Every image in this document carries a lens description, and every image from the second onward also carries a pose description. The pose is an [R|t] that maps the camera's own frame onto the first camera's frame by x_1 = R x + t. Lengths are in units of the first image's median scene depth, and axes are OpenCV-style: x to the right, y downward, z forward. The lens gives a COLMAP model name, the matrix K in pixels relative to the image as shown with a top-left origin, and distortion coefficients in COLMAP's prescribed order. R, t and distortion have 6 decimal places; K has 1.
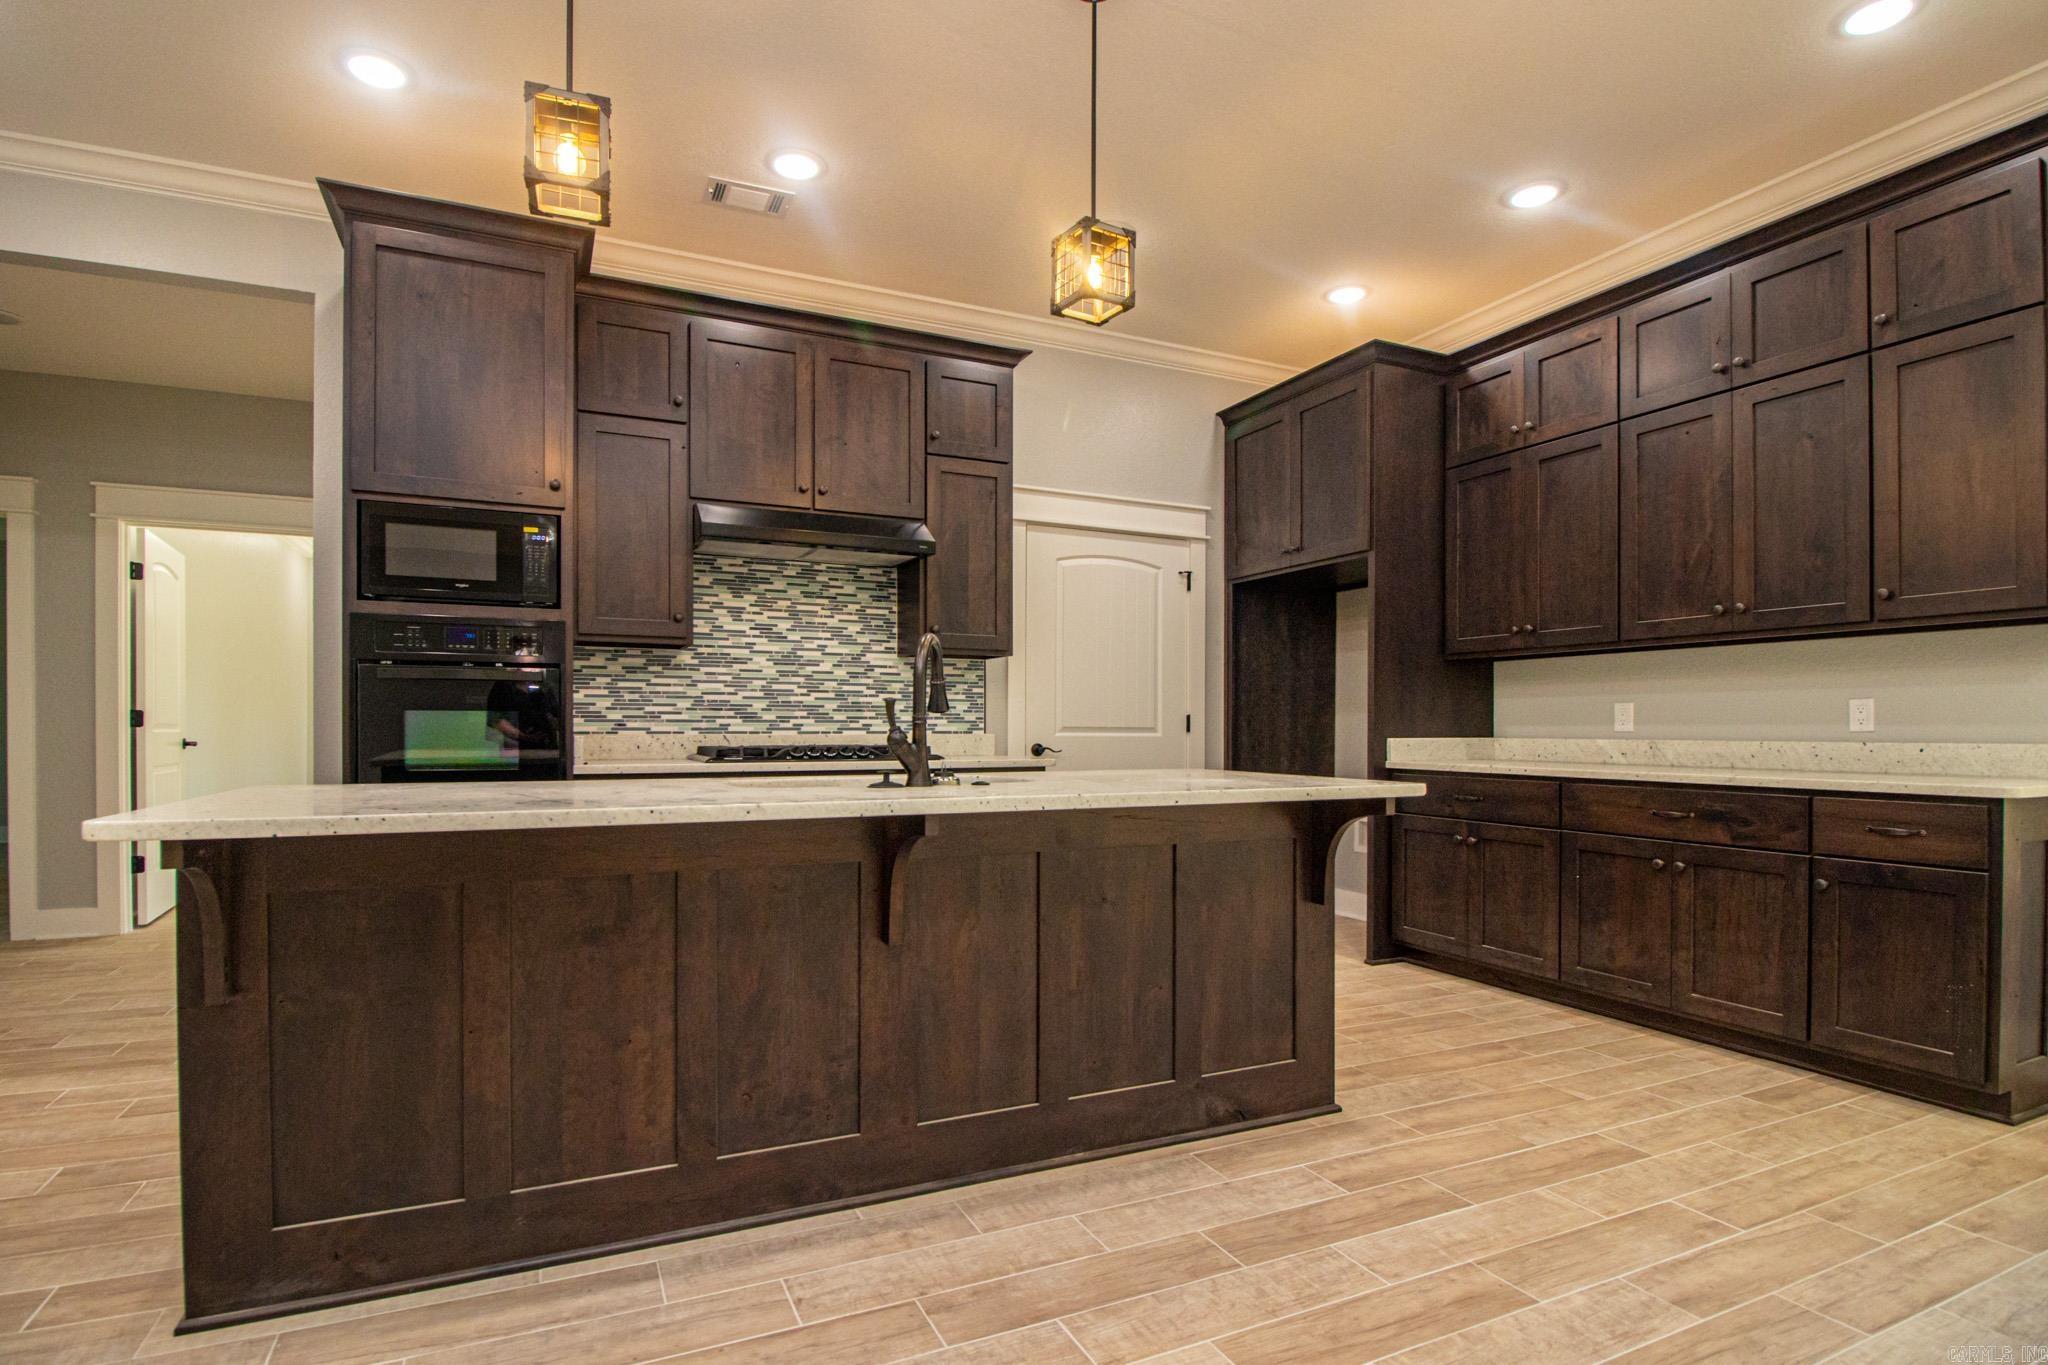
lens RADIAL K [[969.1, 0, 1018.2], [0, 969.1, 705.1], [0, 0, 1]] dist [-0.012892, -0.000717]
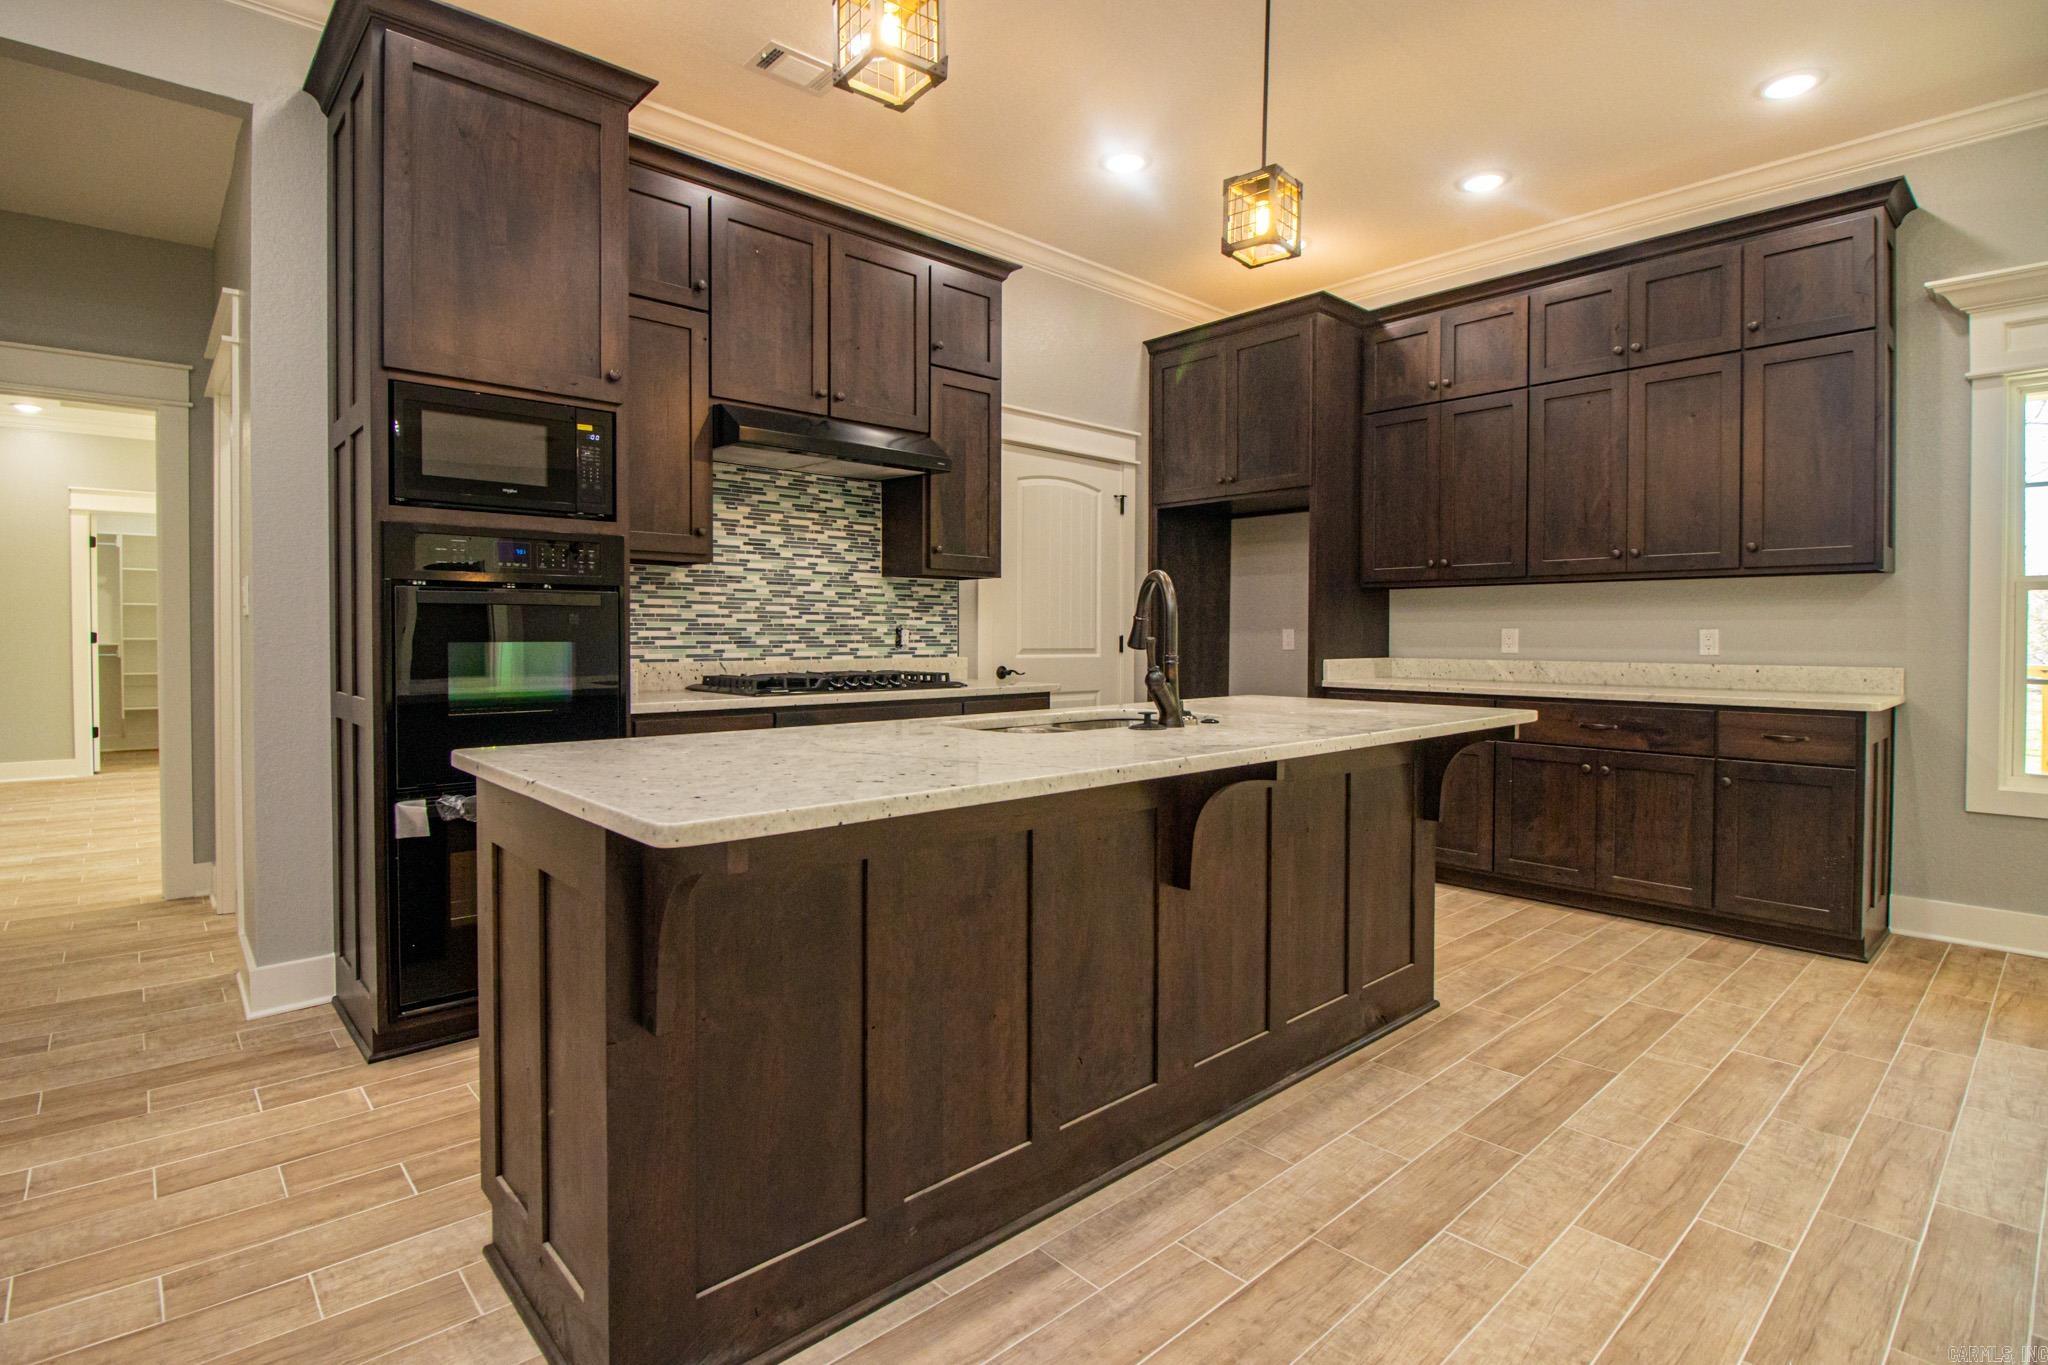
lens RADIAL K [[1001.4, 0, 923.8], [0, 1001.4, 616.8], [0, 0, 1]] dist [-0.012800, 0.000625]
pose [[0.956214, 0.005297, 0.292622, -0.441032], [-0.008768, 0.999906, 0.010552, -0.025231], [-0.292538, -0.012655, 0.956170, 0.066810]]
